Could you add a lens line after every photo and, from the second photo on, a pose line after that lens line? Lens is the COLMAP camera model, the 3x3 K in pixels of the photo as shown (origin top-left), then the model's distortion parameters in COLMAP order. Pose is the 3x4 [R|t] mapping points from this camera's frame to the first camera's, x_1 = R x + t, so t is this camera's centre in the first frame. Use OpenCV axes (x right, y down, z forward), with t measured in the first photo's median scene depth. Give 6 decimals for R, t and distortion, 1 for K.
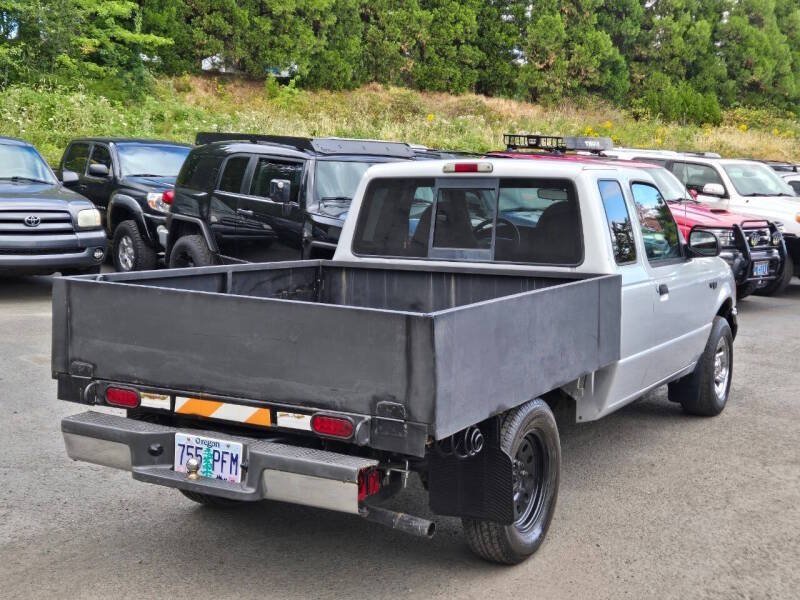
lens RADIAL K [[991.2, 0, 400.0], [0, 991.2, 300.0], [0, 0, 1]] dist [0.133911, 0.001648]
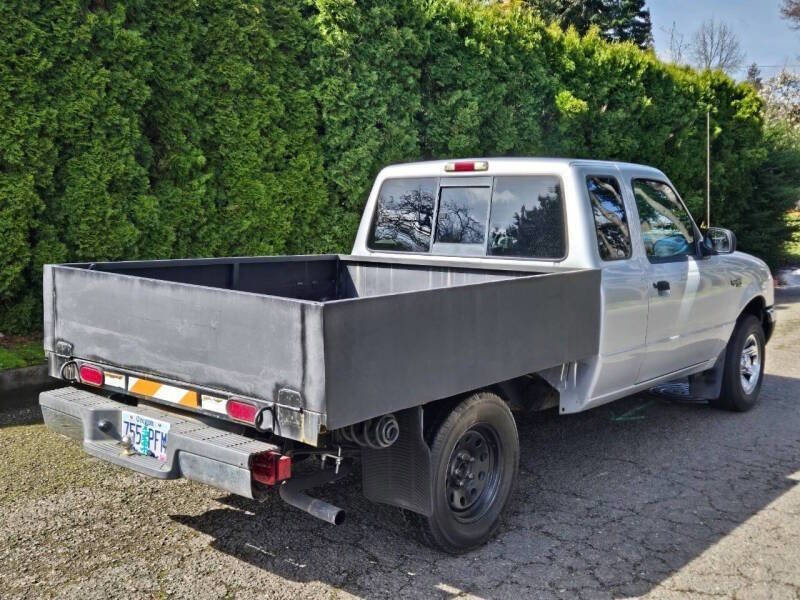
lens RADIAL K [[841.3, 0, 400.0], [0, 841.3, 300.0], [0, 0, 1]] dist [-0.001673, -0.010872]
pose [[0.985744, 0.016282, -0.167462, 0.210226], [-0.015698, 0.999865, 0.004813, 0.005542], [0.167517, -0.002115, 0.985867, 0.159632]]
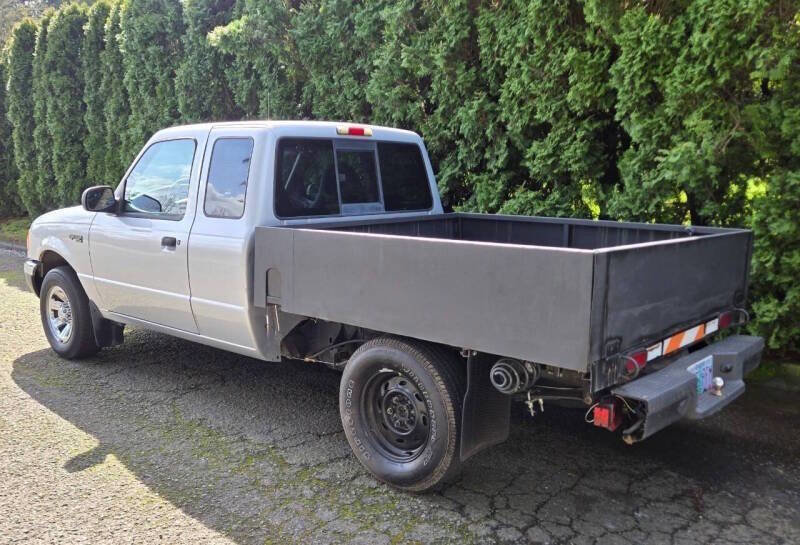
lens RADIAL K [[724.4, 0, 400.0], [0, 724.4, 272.5], [0, 0, 1]] dist [0.001147, 0.000630]
pose [[0.207749, -0.147407, 0.967012, -1.029684], [0.099640, 0.986627, 0.128991, -0.106682], [-0.973094, 0.069555, 0.219658, 1.092204]]
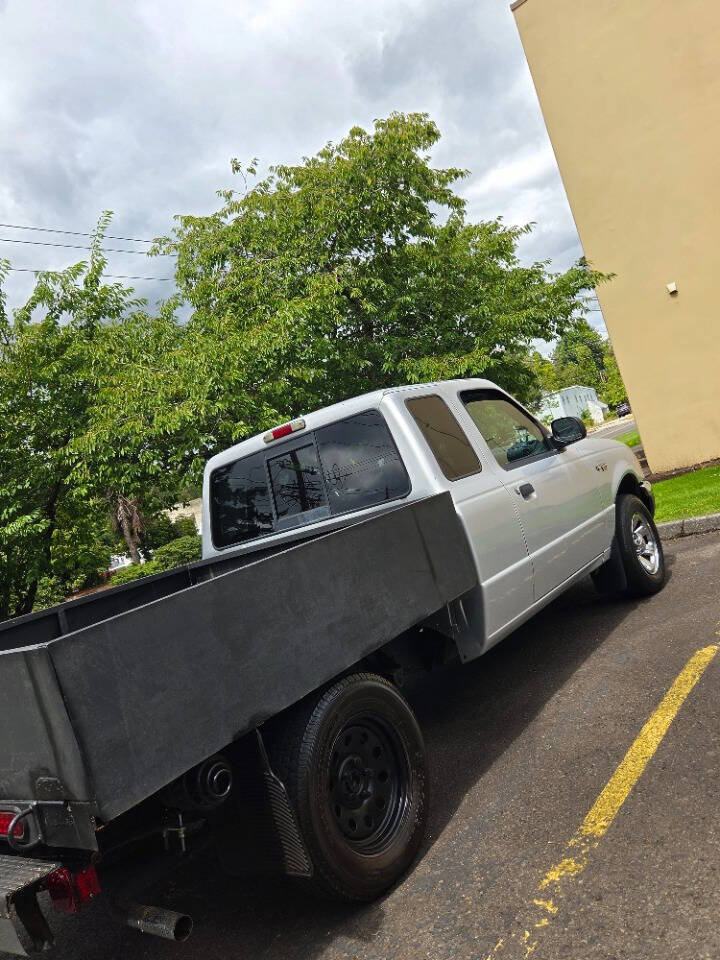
lens RADIAL K [[721.8, 0, 356.9], [0, 721.8, 464.4], [0, 0, 1]] dist [0.008117, 0.000200]
pose [[0.947825, -0.303266, -0.098272, 0.272316], [0.287908, 0.946680, -0.144590, 0.027889], [0.136882, 0.108753, 0.984600, 0.444546]]
